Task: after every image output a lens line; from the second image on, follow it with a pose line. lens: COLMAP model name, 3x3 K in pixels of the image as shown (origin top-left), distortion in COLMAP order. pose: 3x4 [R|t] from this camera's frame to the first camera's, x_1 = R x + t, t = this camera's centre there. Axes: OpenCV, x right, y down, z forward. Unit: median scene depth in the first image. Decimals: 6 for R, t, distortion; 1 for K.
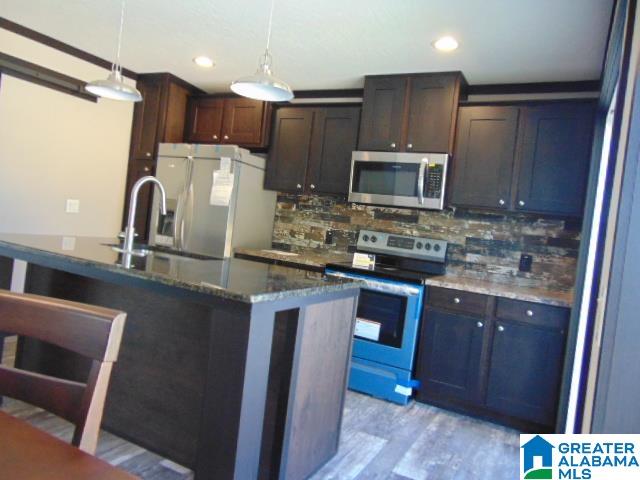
lens RADIAL K [[478.9, 0, 303.8], [0, 478.9, 235.8], [0, 0, 1]] dist [-0.013530, 0.045973]
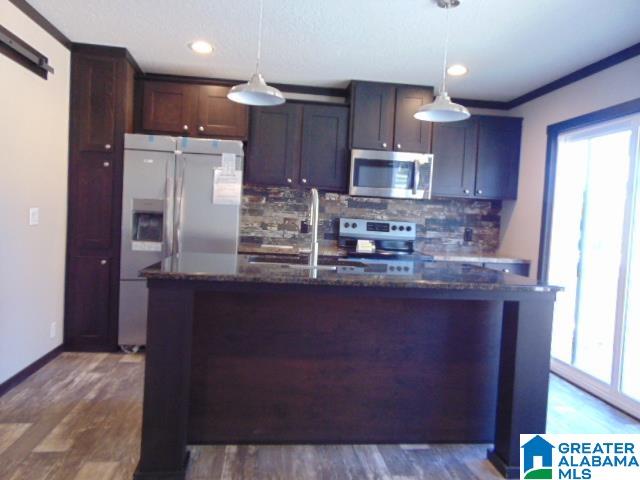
lens RADIAL K [[478.9, 0, 319.7], [0, 478.9, 238.0], [0, 0, 1]] dist [-0.013530, 0.045973]
pose [[0.821271, -0.100777, 0.561567, -0.540468], [0.061253, 0.994162, 0.088828, -0.067369], [-0.567240, -0.038554, 0.822650, 0.106477]]
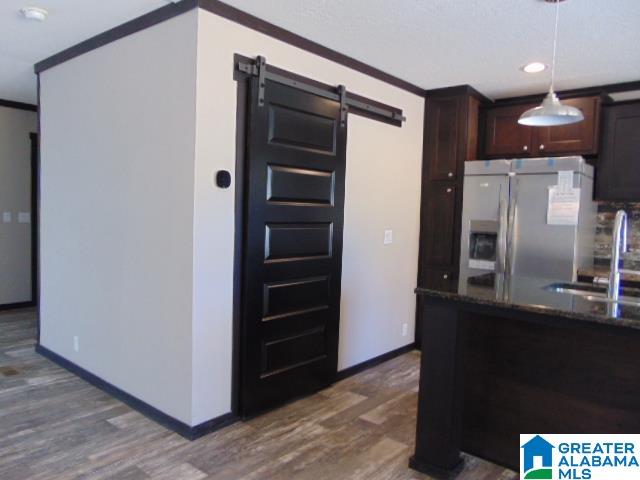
lens RADIAL K [[478.9, 0, 317.5], [0, 478.9, 237.7], [0, 0, 1]] dist [-0.013530, 0.045973]
pose [[0.973722, -0.073824, -0.215444, -0.412762], [0.076205, 0.997088, 0.002757, -0.073407], [0.214614, -0.019103, 0.976512, 0.022522]]
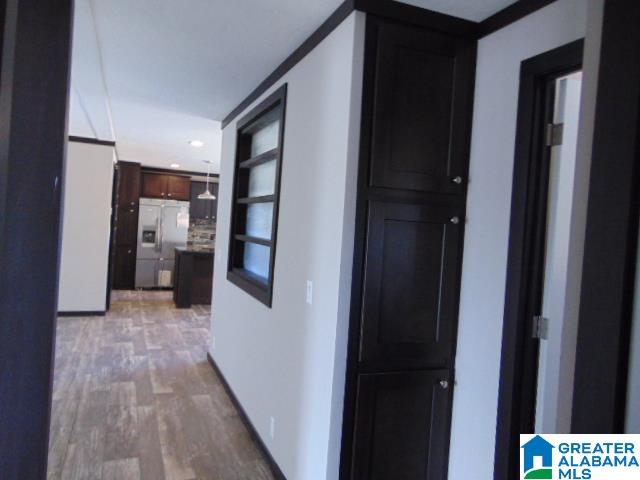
lens RADIAL K [[478.9, 0, 318.0], [0, 478.9, 237.8], [0, 0, 1]] dist [-0.013530, 0.045973]
pose [[0.646750, -0.087562, 0.757659, -1.451388], [0.044920, 0.996037, 0.076767, -0.156111], [-0.761378, -0.015615, 0.648120, -0.963289]]
